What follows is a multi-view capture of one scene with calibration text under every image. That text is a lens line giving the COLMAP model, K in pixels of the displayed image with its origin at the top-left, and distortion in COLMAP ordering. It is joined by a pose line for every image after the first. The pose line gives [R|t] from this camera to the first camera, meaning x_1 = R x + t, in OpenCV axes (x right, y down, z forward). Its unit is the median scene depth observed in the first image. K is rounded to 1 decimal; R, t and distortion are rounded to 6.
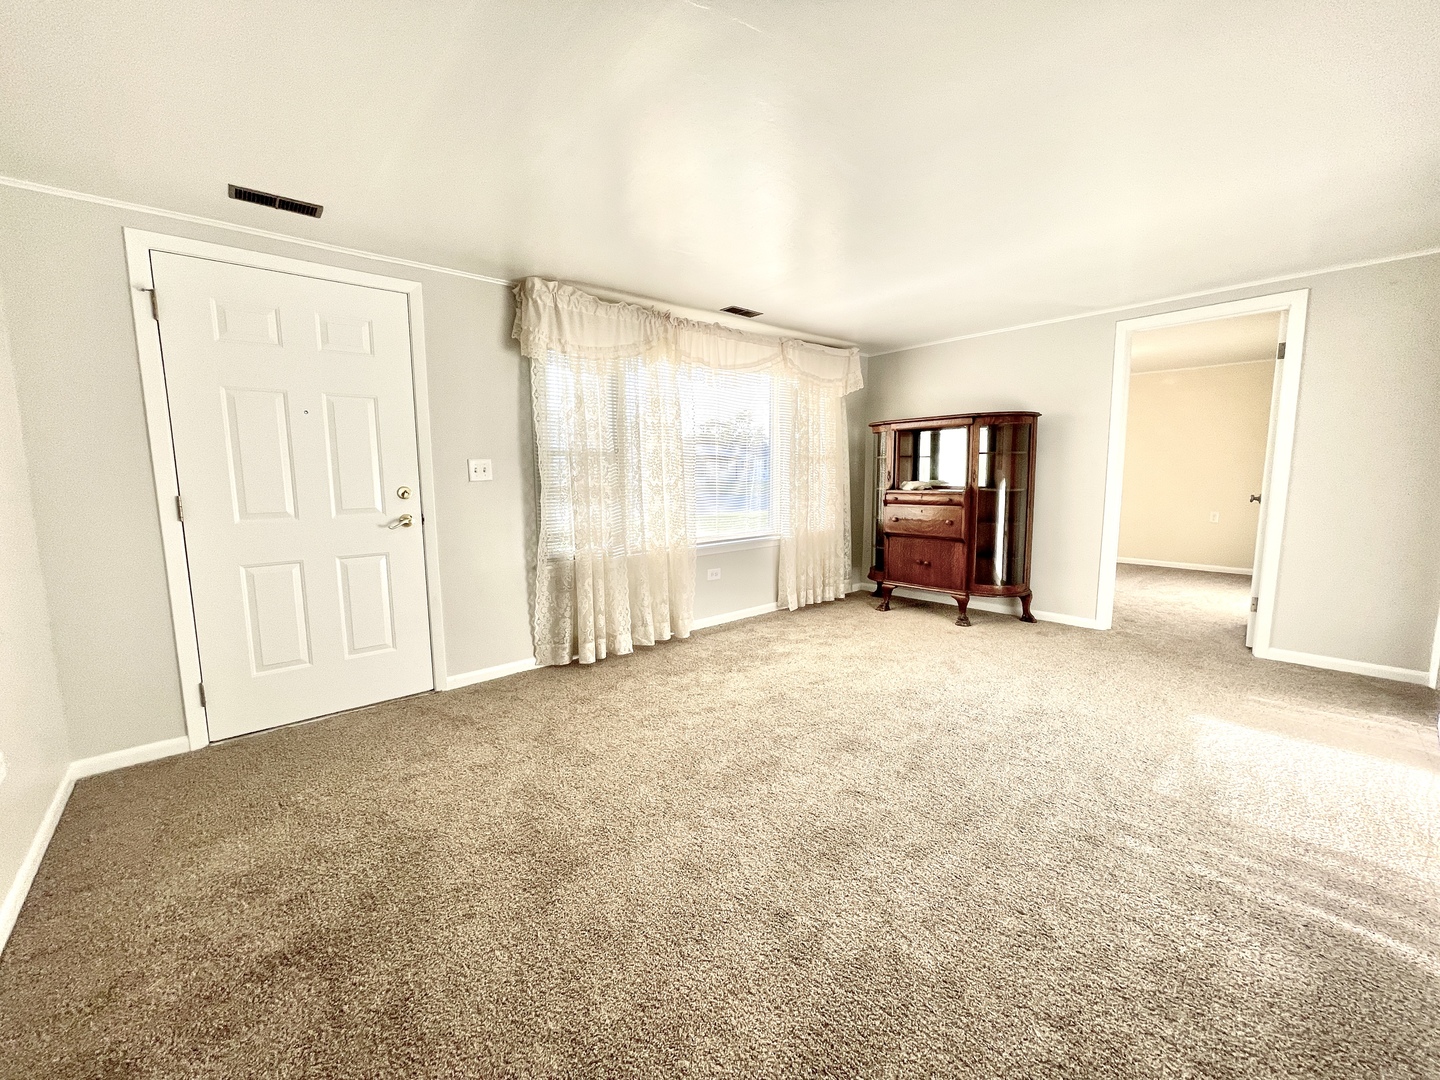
lens RADIAL K [[580.7, 0, 712.0], [0, 580.7, 539.2], [0, 0, 1]] dist [-0.001081, -0.000419]
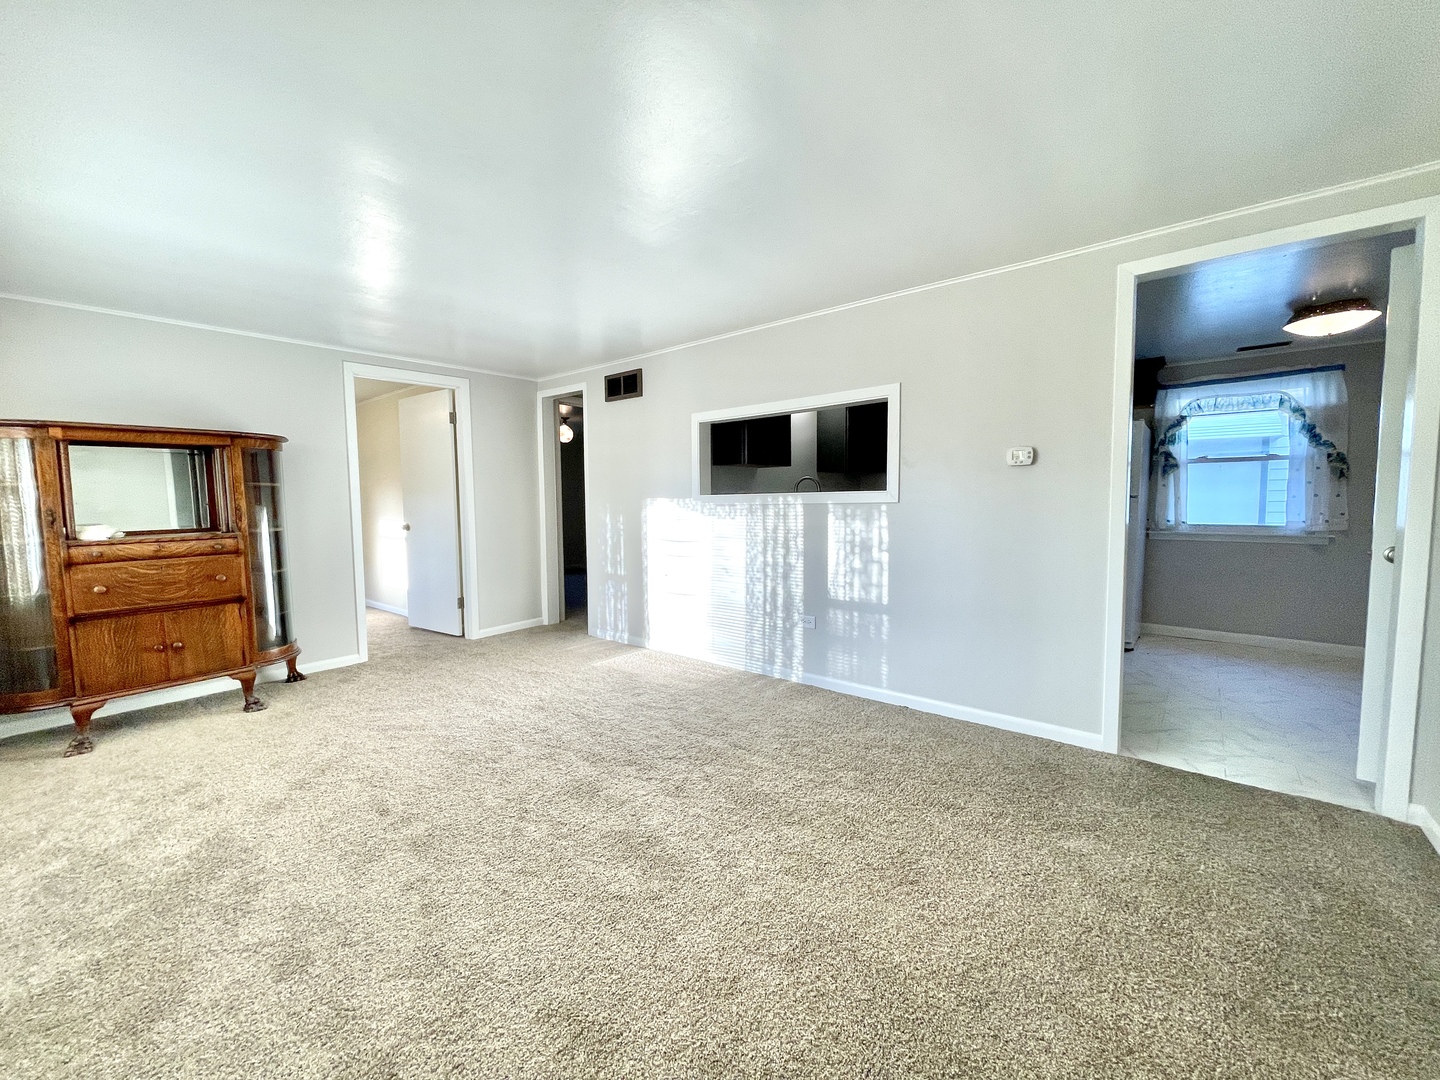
lens RADIAL K [[580.7, 0, 712.0], [0, 580.7, 539.2], [0, 0, 1]] dist [-0.001081, -0.000419]
pose [[-0.152667, -0.058907, 0.986520, -0.414914], [0.137832, 0.987197, 0.080278, -0.053425], [-0.978619, 0.148230, -0.142593, 0.525936]]
